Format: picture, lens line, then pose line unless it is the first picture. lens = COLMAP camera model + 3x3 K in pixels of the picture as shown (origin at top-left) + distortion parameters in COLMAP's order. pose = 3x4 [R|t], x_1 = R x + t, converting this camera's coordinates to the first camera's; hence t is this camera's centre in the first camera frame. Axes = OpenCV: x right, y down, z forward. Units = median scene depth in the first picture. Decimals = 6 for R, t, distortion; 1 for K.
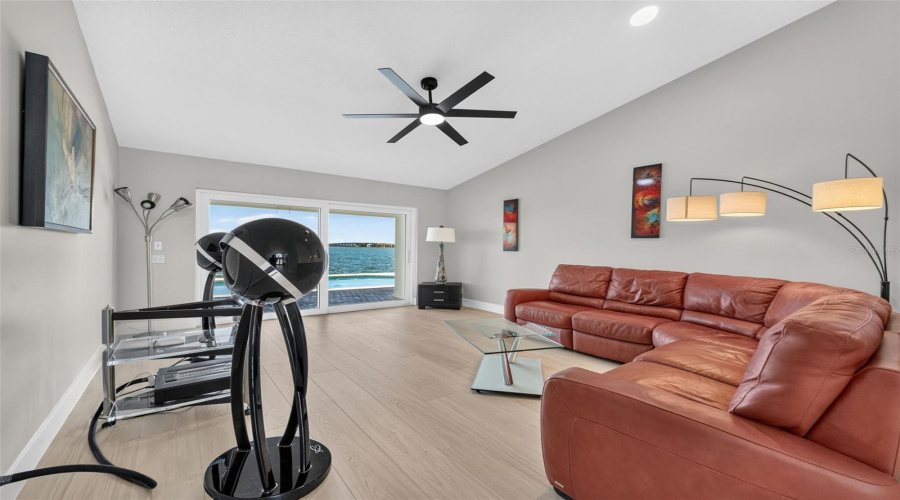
lens RADIAL K [[357.5, 0, 452.7], [0, 357.5, 250.7], [0, 0, 1]] dist [-0.000492, -0.000098]
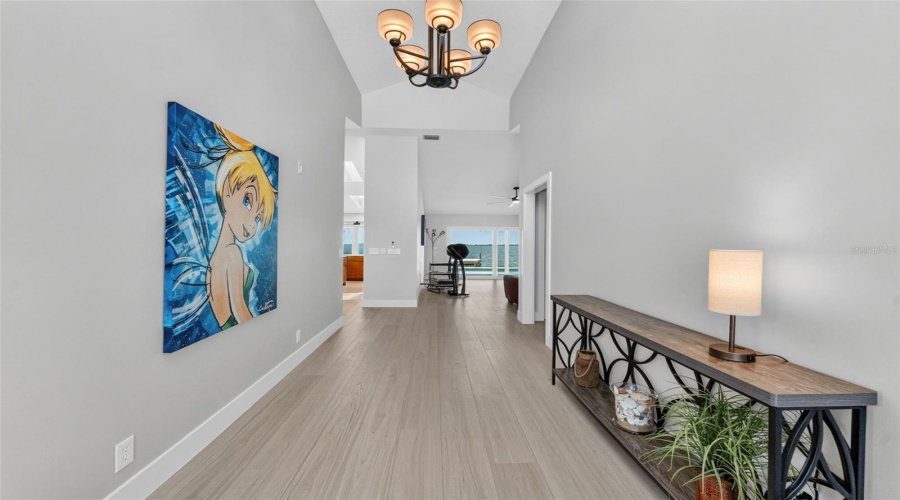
lens RADIAL K [[357.5, 0, 452.7], [0, 357.5, 250.7], [0, 0, 1]] dist [-0.000492, -0.000098]
pose [[0.825218, -0.002333, -0.564809, 1.035553], [-0.002375, 0.999968, -0.007600, 0.032173], [0.564809, 0.007613, 0.825186, -1.468873]]
